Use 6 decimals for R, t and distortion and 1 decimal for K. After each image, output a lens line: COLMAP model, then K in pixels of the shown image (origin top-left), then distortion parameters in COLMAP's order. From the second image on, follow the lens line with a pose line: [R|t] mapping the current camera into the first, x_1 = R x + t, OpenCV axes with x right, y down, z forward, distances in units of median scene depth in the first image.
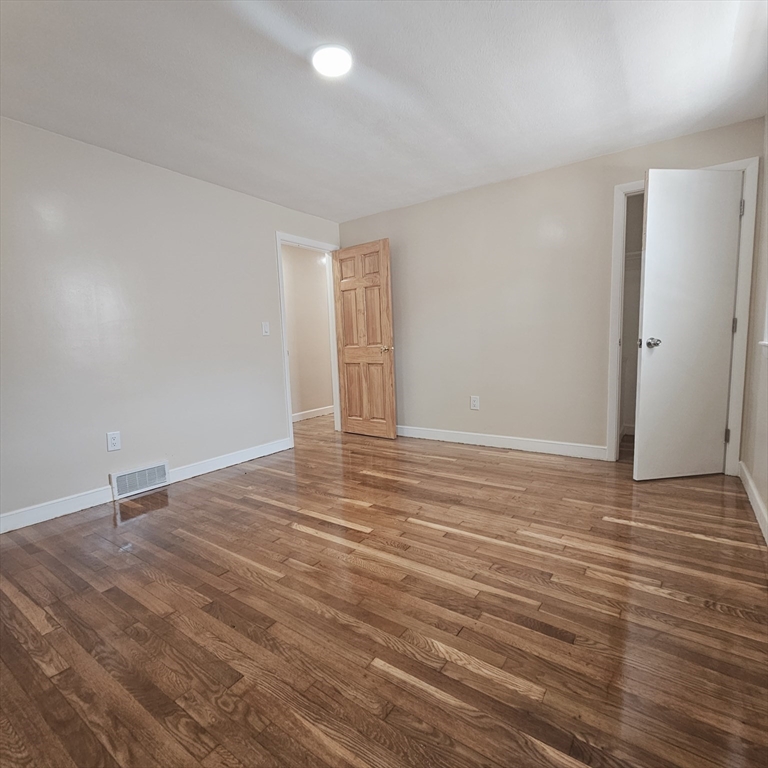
lens RADIAL K [[418.3, 0, 379.5], [0, 418.3, 393.7], [0, 0, 1]] dist [-0.003879, -0.000036]
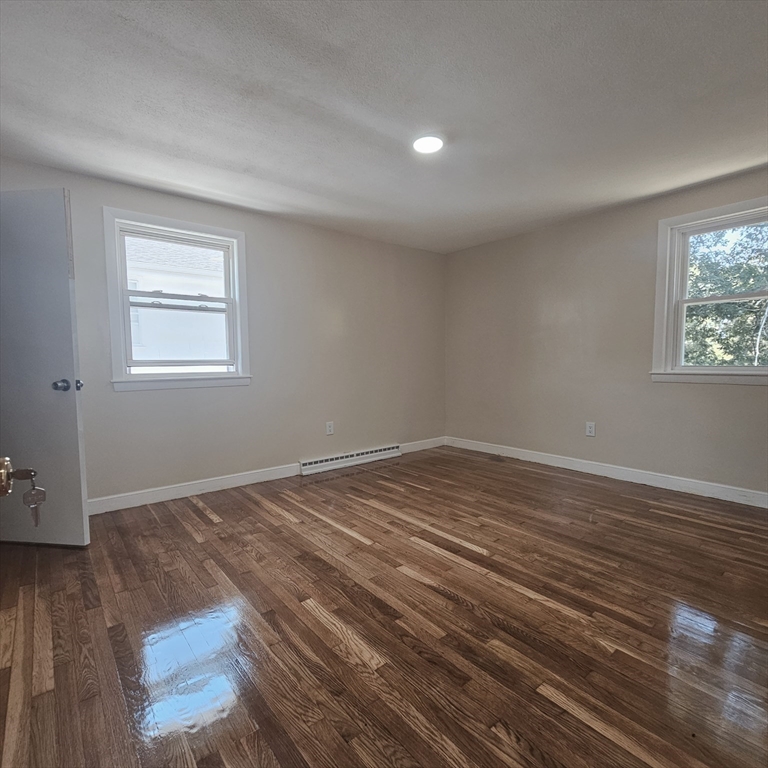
lens RADIAL K [[418.3, 0, 379.5], [0, 418.3, 393.7], [0, 0, 1]] dist [-0.003879, -0.000036]
pose [[-0.962883, 0.023985, 0.268851, -0.254689], [0.078450, 0.977915, 0.193723, -0.276137], [-0.258267, 0.207624, -0.943499, 2.056768]]
